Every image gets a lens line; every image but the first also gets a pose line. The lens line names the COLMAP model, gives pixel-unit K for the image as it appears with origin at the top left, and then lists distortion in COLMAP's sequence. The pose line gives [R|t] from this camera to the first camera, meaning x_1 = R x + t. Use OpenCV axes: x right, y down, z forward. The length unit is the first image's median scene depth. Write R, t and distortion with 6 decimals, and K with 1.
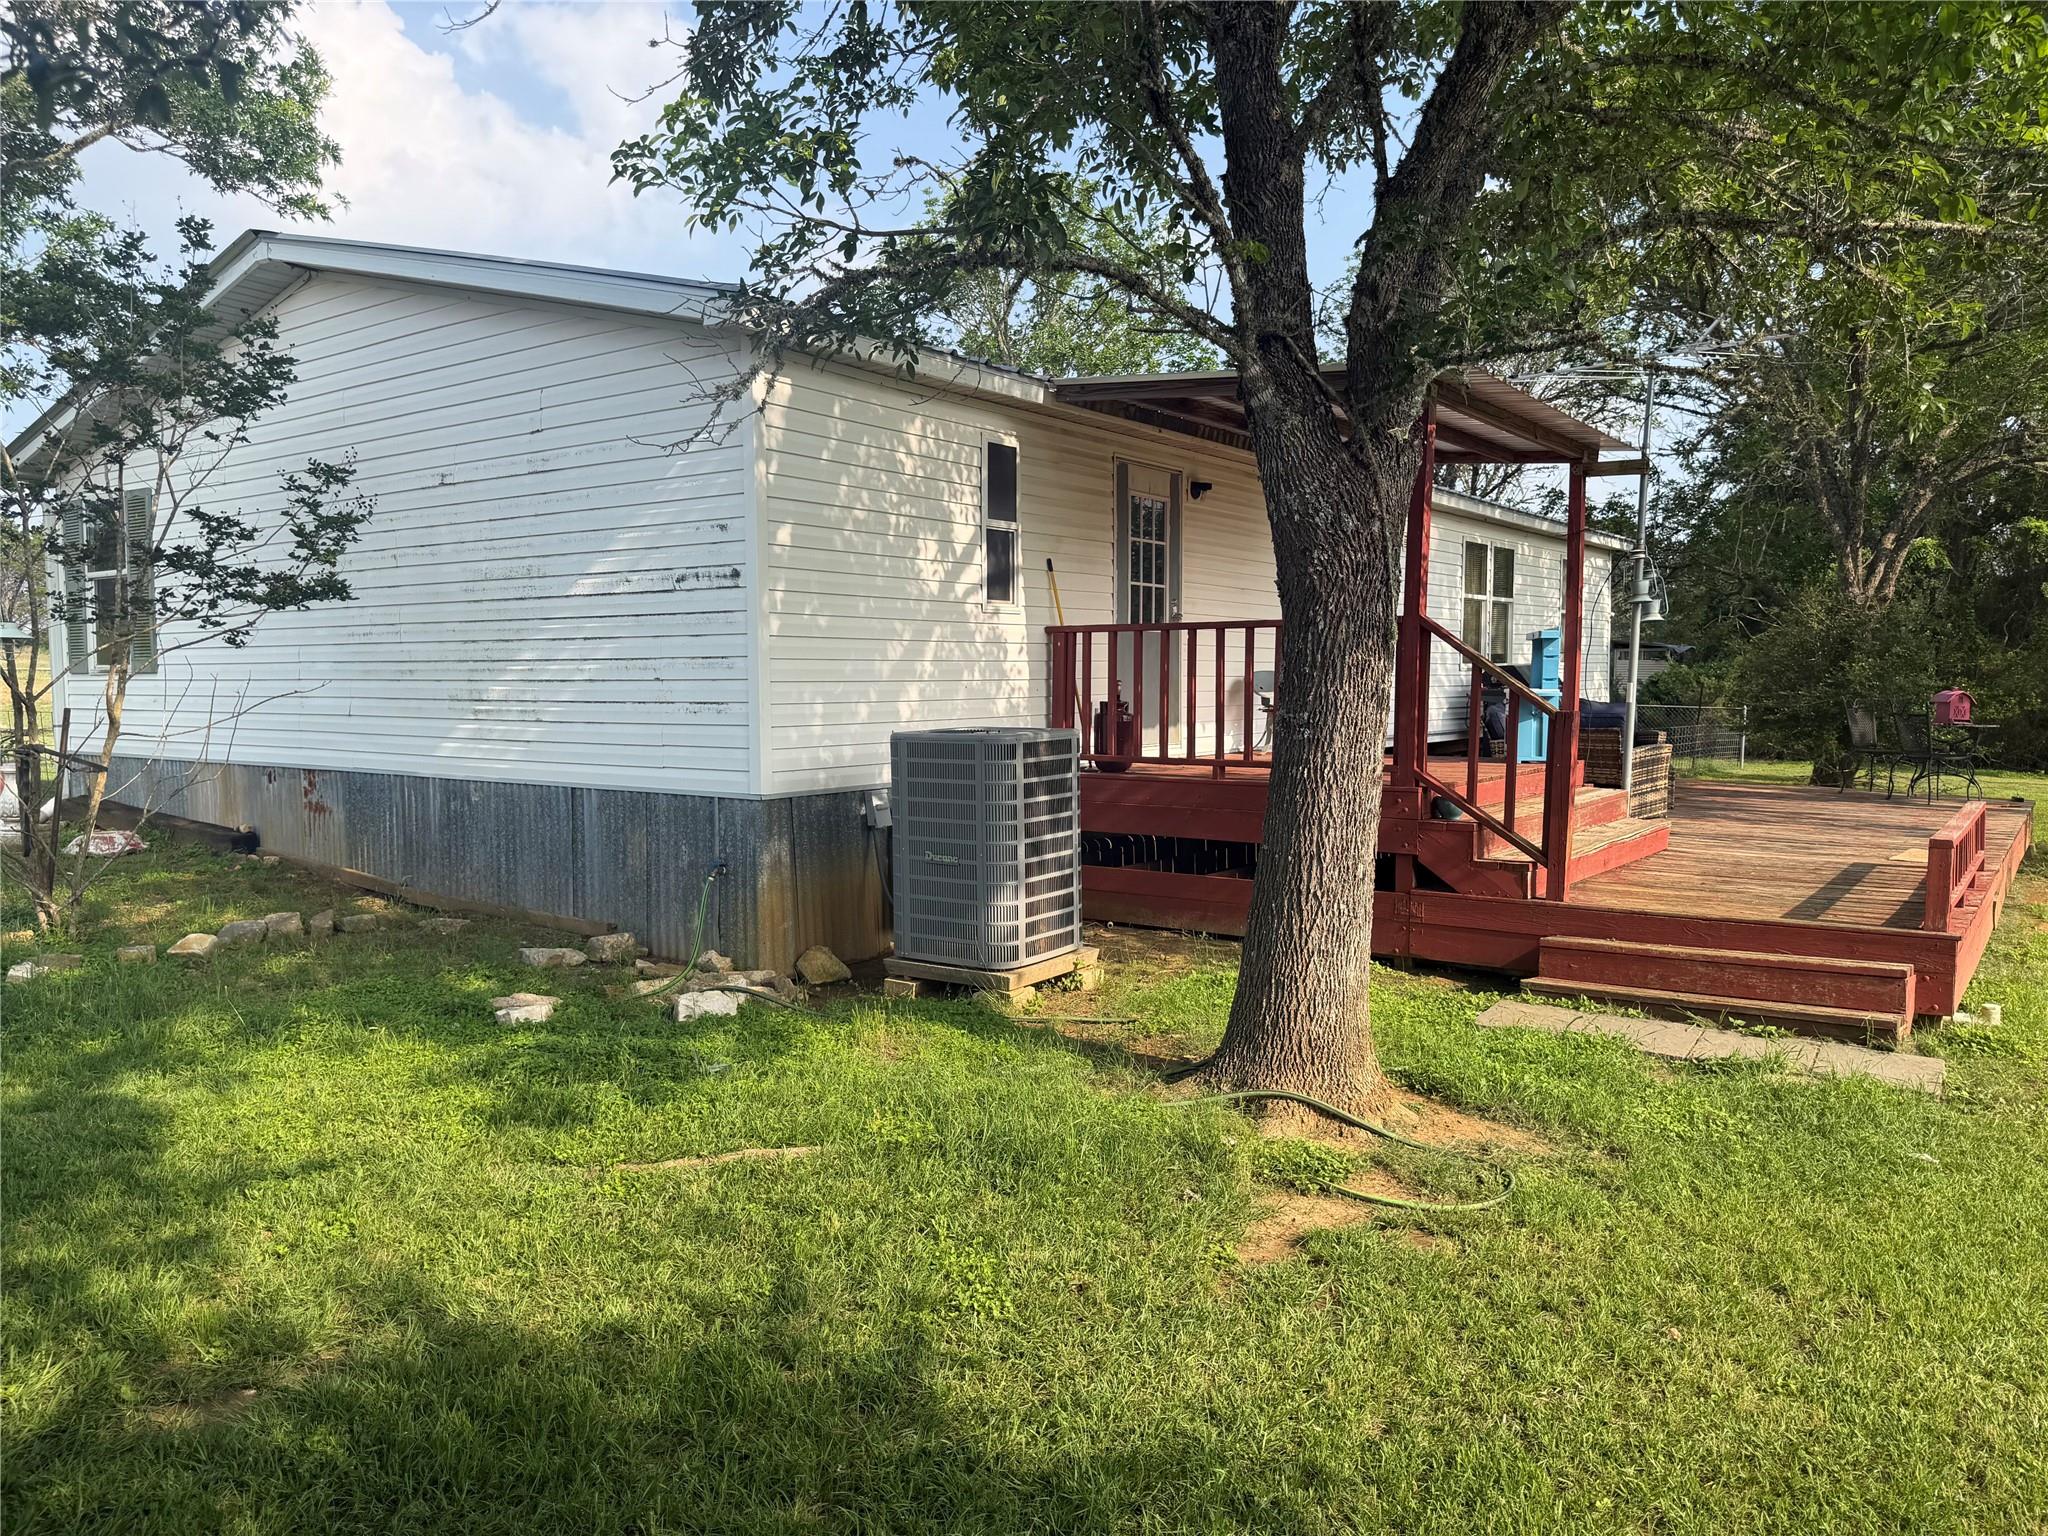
lens RADIAL K [[1457.9, 0, 1040.8], [0, 1457.9, 768.1], [0, 0, 1]] dist [0.023981, -0.031719]
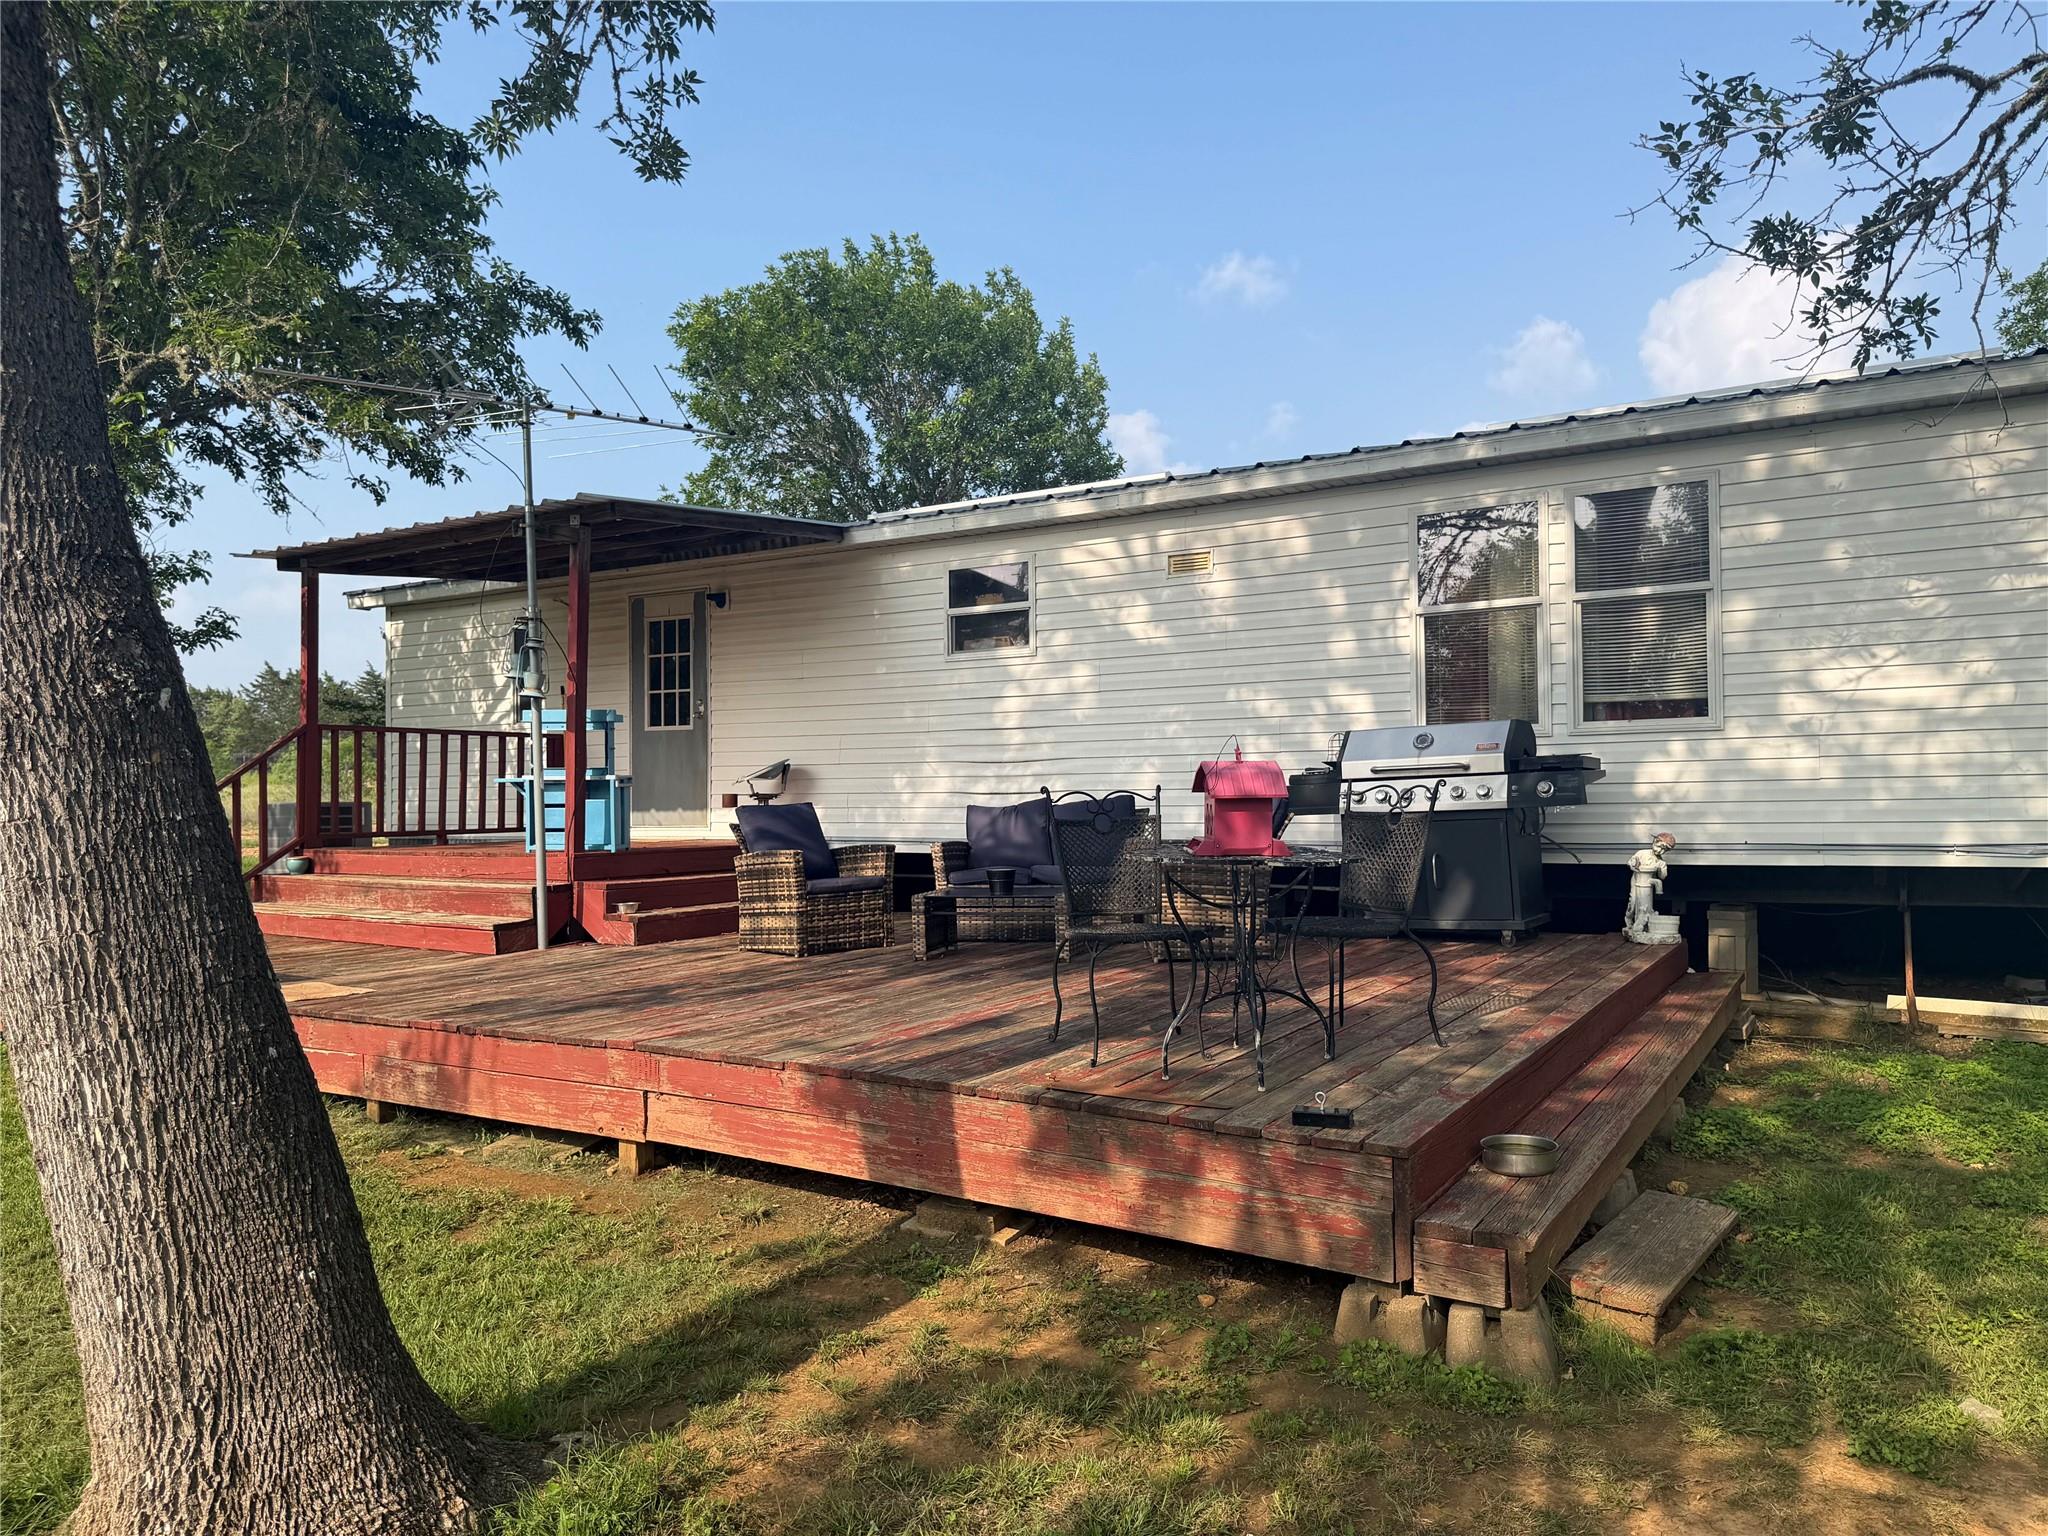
lens RADIAL K [[1457.9, 0, 1040.8], [0, 1457.9, 768.1], [0, 0, 1]] dist [0.023981, -0.031719]
pose [[0.069108, -0.024473, -0.997309, 1.397627], [-0.060126, 0.997780, -0.028651, -0.051700], [0.995796, 0.061944, 0.067483, 1.339664]]
